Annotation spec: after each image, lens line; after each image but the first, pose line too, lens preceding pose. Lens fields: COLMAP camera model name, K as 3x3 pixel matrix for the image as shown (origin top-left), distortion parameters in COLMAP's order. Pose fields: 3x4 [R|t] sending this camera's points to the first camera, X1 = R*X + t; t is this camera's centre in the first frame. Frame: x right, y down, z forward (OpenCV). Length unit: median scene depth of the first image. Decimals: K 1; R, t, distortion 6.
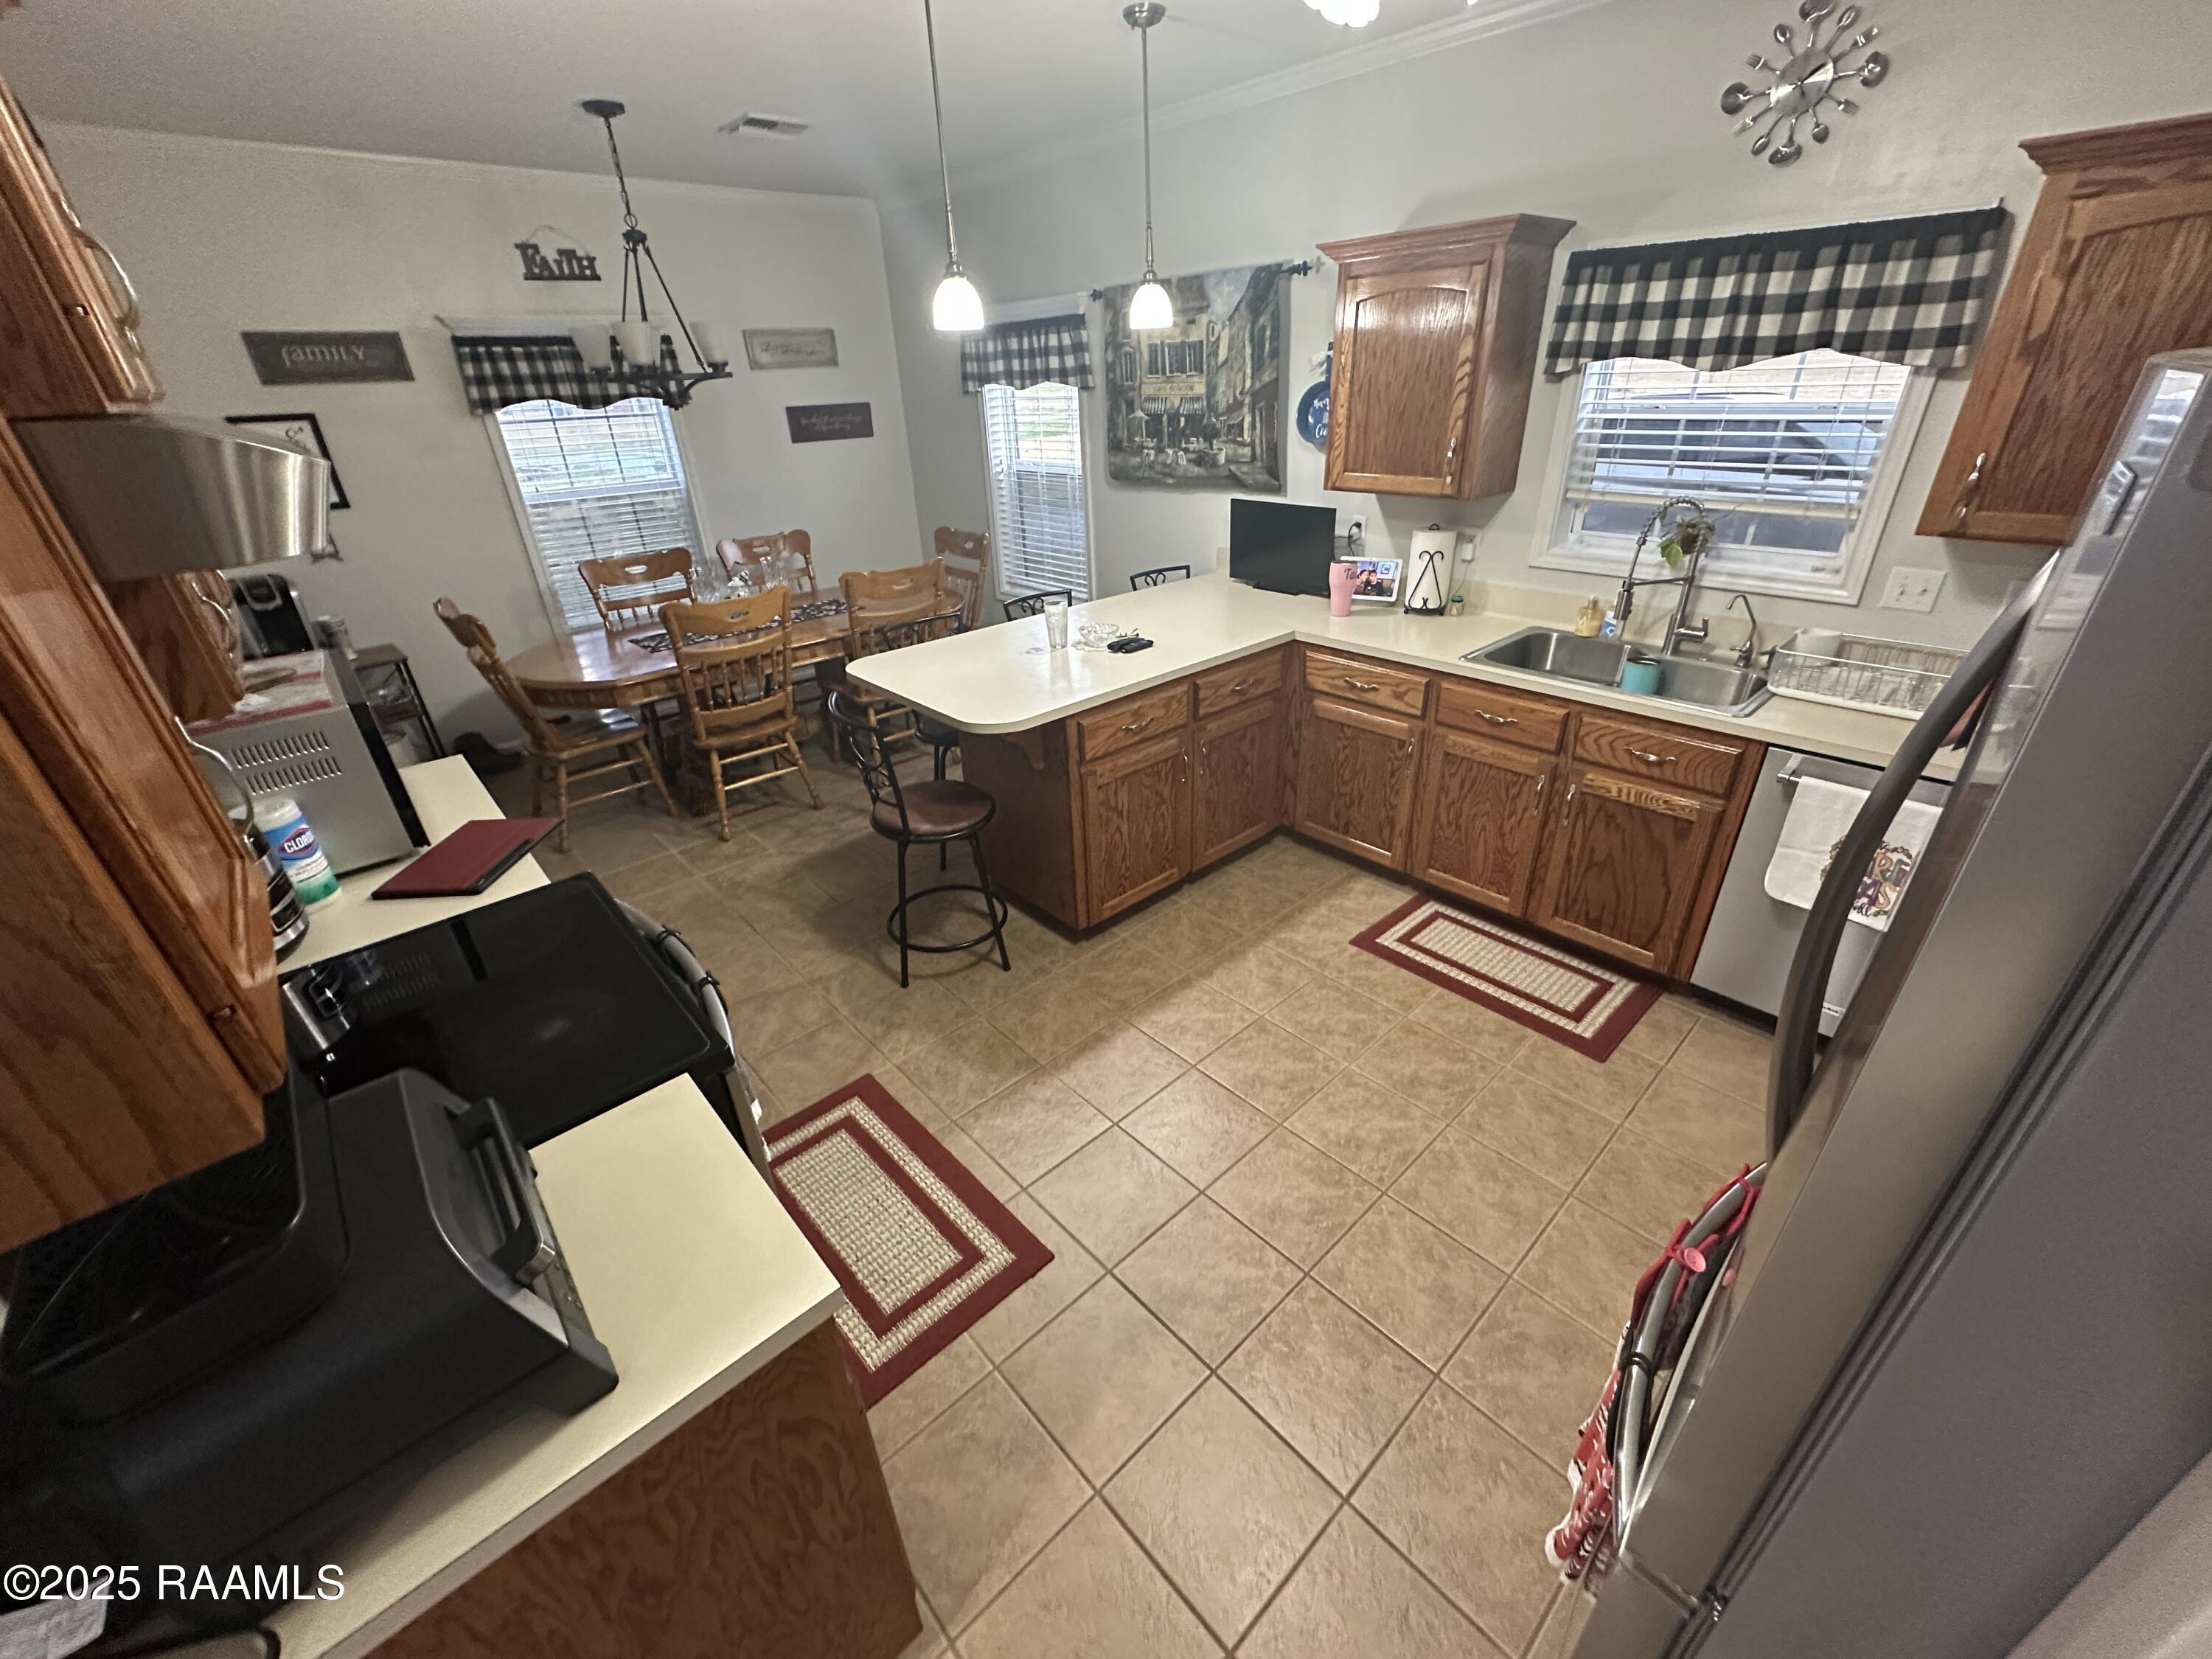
lens RADIAL K [[878.6, 0, 1106.0], [0, 878.6, 829.5], [0, 0, 1]] dist [-0.000388, -0.000432]
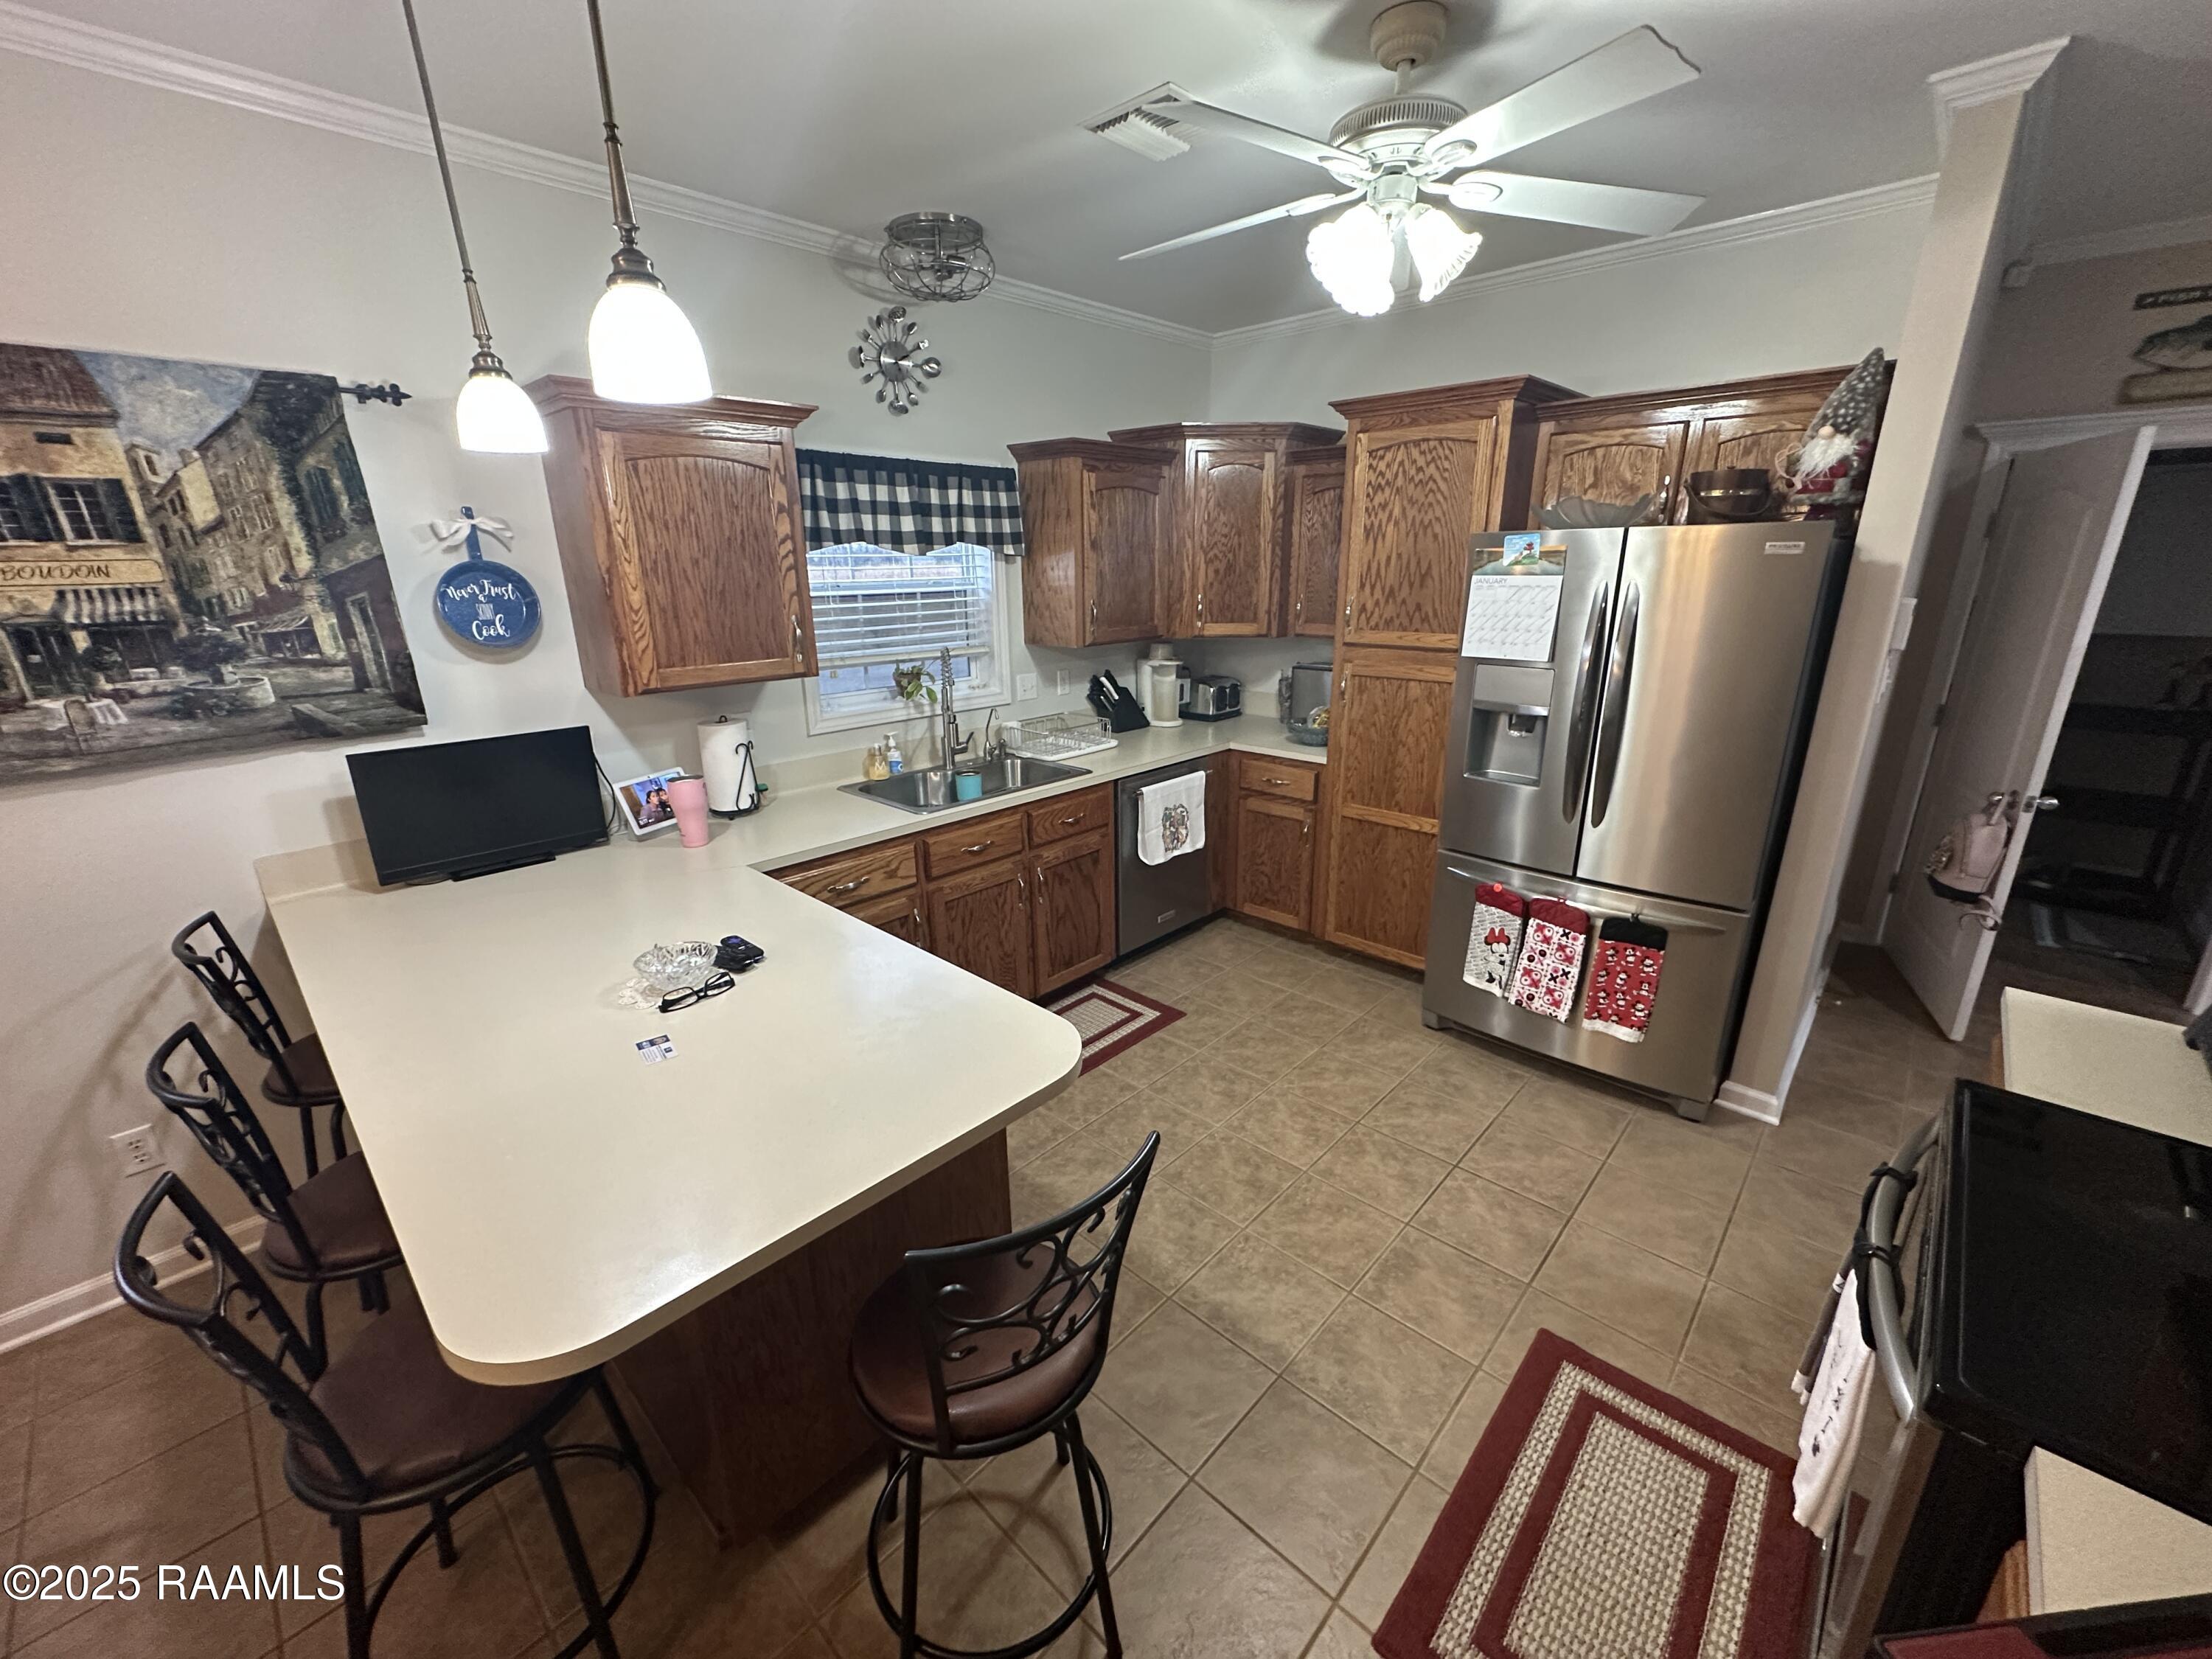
lens RADIAL K [[878.6, 0, 1106.0], [0, 878.6, 829.5], [0, 0, 1]] dist [-0.000388, -0.000432]
pose [[-0.069357, -0.260089, 0.963090, -0.500720], [0.474136, 0.840811, 0.261212, -0.293831], [-0.877716, 0.474753, 0.065002, 0.651676]]
